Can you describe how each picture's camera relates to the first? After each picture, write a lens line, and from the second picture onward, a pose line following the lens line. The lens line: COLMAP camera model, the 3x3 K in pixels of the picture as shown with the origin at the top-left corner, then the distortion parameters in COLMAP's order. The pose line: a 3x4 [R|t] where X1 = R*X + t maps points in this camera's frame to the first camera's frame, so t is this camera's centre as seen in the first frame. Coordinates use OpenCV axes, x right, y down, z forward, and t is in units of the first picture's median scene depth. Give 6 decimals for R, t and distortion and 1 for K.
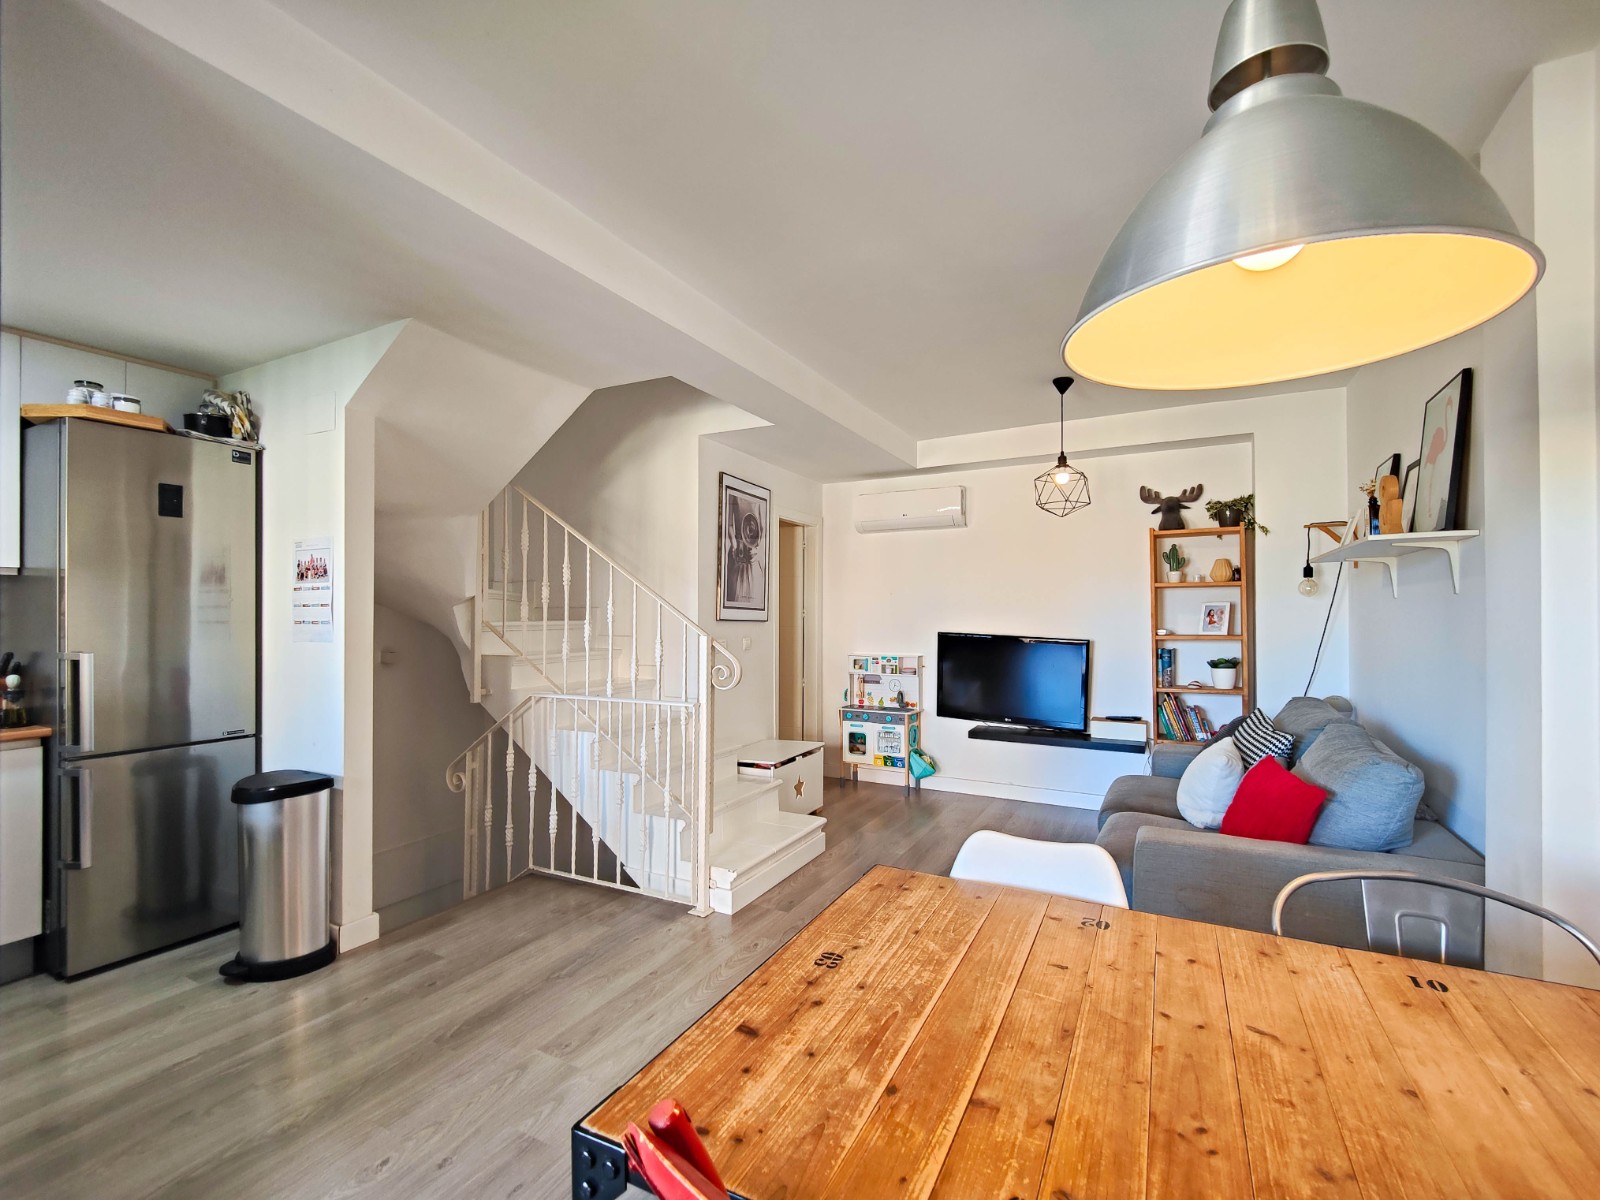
lens RADIAL K [[709.1, 0, 810.1], [0, 709.1, 605.0], [0, 0, 1]] dist [0.030166, -0.021574]
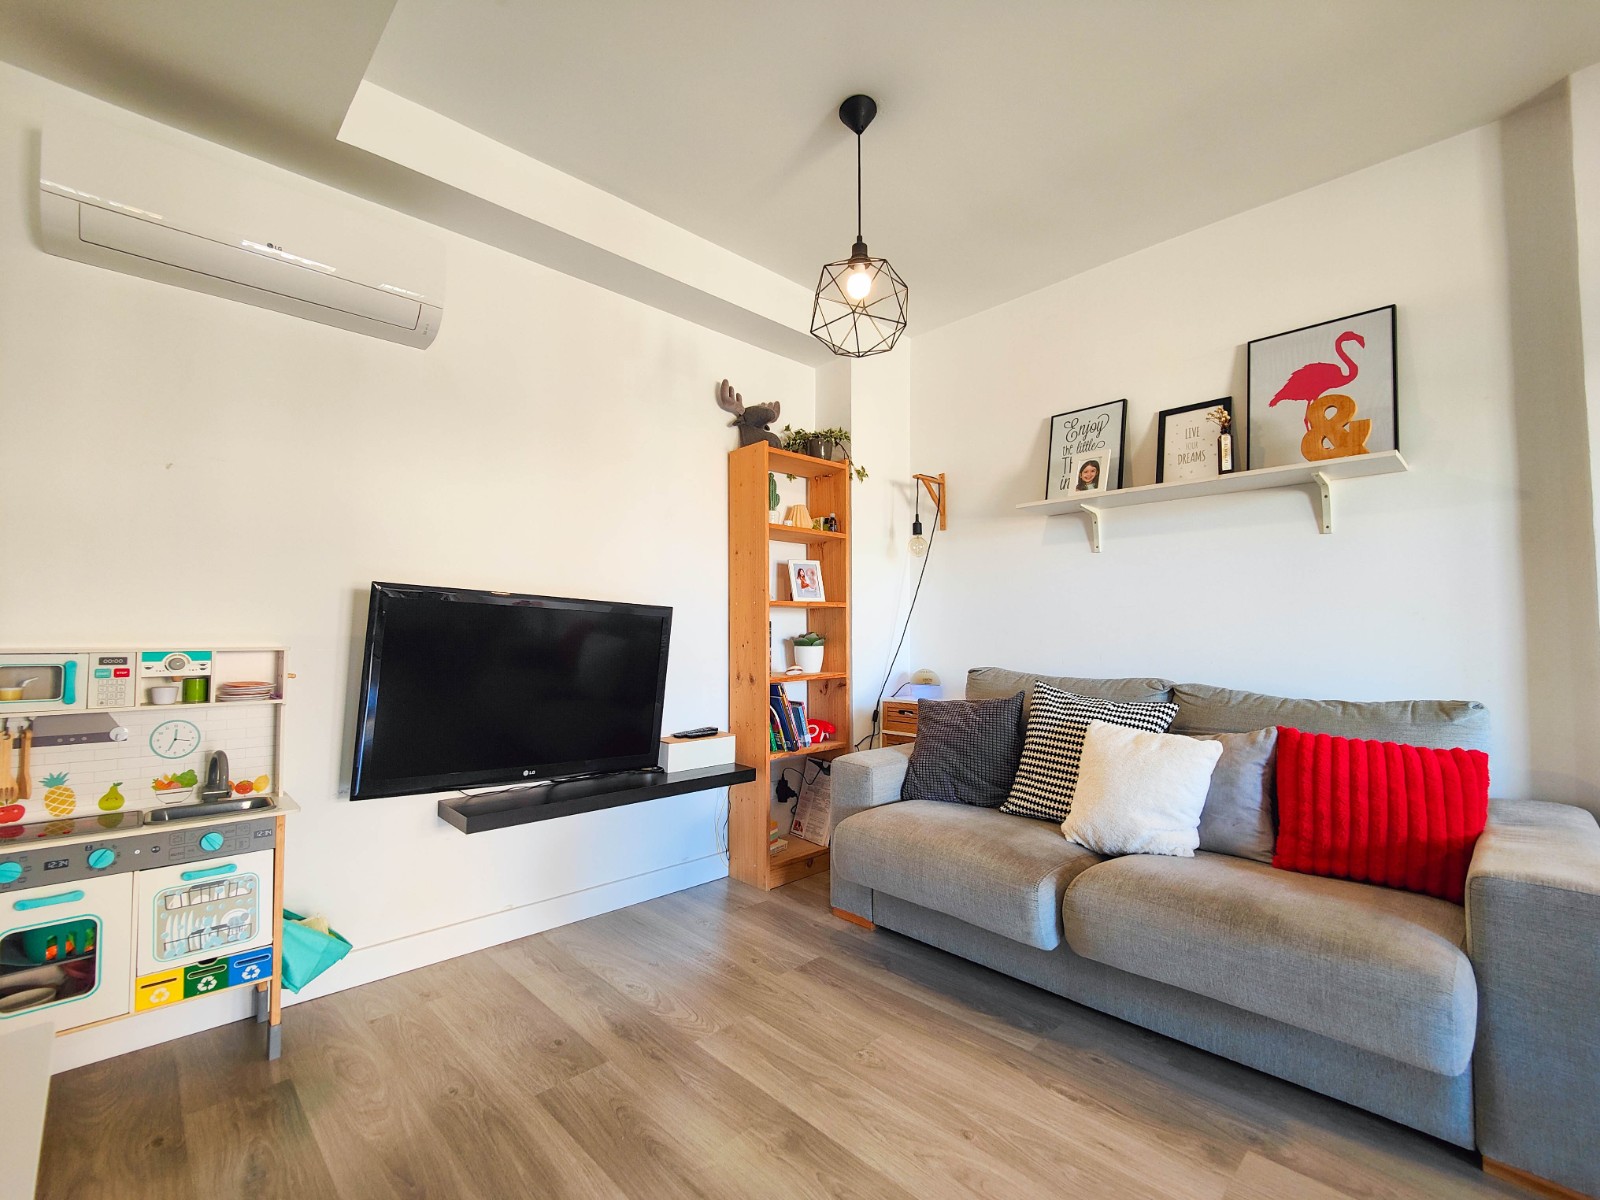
lens RADIAL K [[709.1, 0, 810.1], [0, 709.1, 605.0], [0, 0, 1]] dist [0.030166, -0.021574]
pose [[0.303338, 0.047220, 0.951712, -0.120234], [-0.009281, 0.998870, -0.046602, 0.066992], [-0.952838, 0.005303, 0.303433, 0.650744]]
